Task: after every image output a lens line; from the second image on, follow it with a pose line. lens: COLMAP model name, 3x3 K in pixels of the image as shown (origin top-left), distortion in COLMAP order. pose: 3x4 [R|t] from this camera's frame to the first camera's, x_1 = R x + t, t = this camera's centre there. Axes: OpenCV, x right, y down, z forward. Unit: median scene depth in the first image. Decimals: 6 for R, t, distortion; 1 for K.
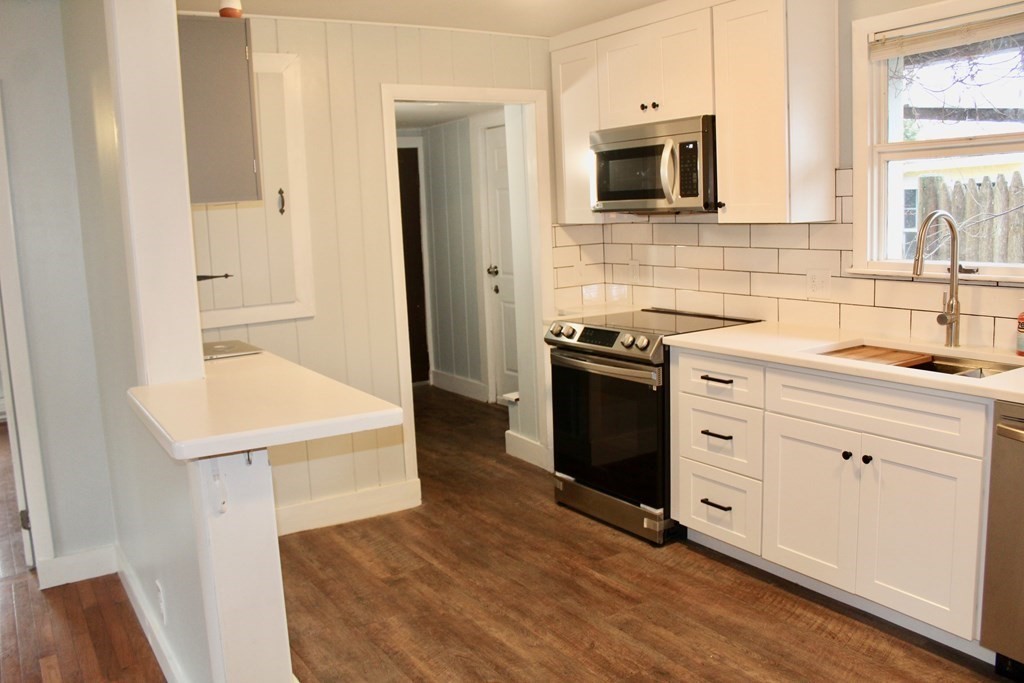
lens RADIAL K [[861.3, 0, 508.9], [0, 861.3, 332.7], [0, 0, 1]] dist [-0.133703, 0.089154]
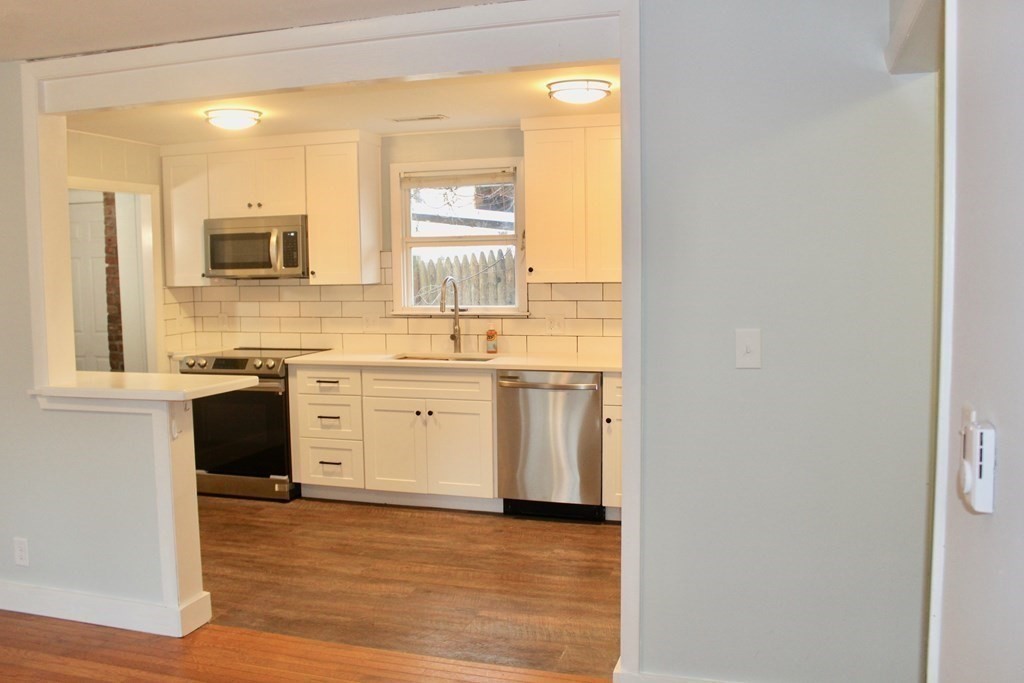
lens RADIAL K [[917.2, 0, 507.1], [0, 917.2, 334.8], [0, 0, 1]] dist [-0.125254, 0.080148]
pose [[0.771512, -0.021812, 0.635840, -0.538477], [0.076370, 0.995361, -0.058519, 0.086419], [-0.631614, 0.093707, 0.769599, -0.490317]]
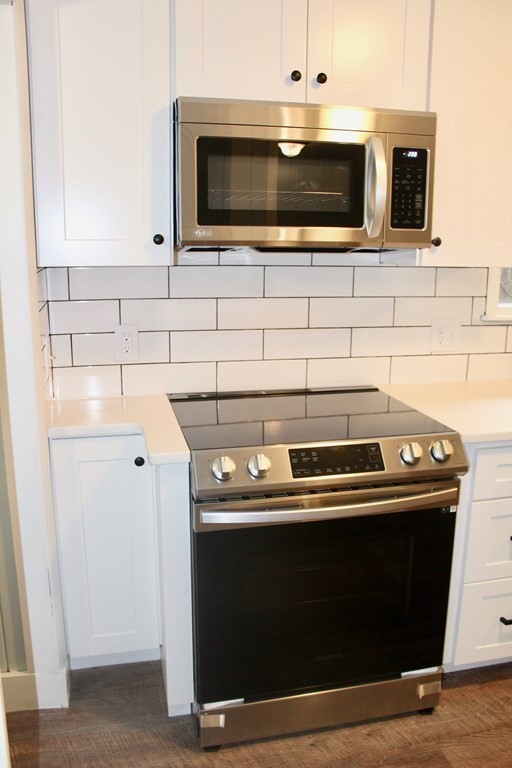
lens RADIAL K [[646.0, 0, 255.2], [0, 646.0, 388.6], [0, 0, 1]] dist [-0.133703, 0.089154]
pose [[0.340985, -0.170517, 0.924474, -0.340523], [0.112227, 0.983762, 0.140059, -0.120380], [-0.933346, 0.055993, 0.354585, 0.965080]]
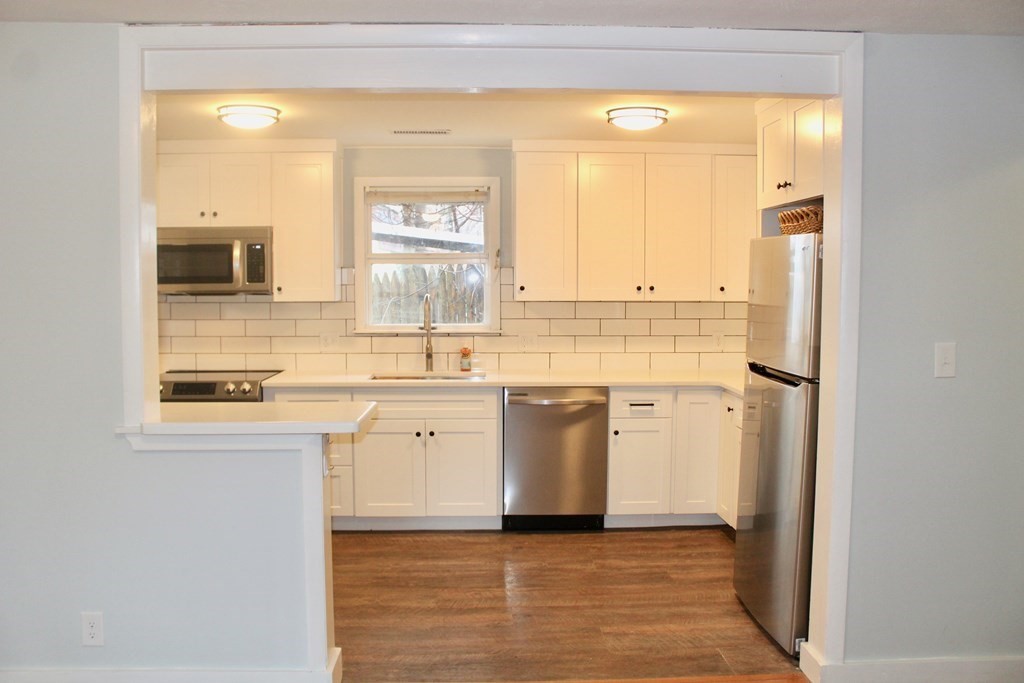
lens RADIAL K [[861.3, 0, 509.2], [0, 861.3, 335.1], [0, 0, 1]] dist [-0.133703, 0.089154]
pose [[0.500004, -0.014439, 0.865903, -0.815402], [0.105460, 0.993435, -0.044331, 0.033067], [-0.859578, 0.113484, 0.498244, -0.045628]]
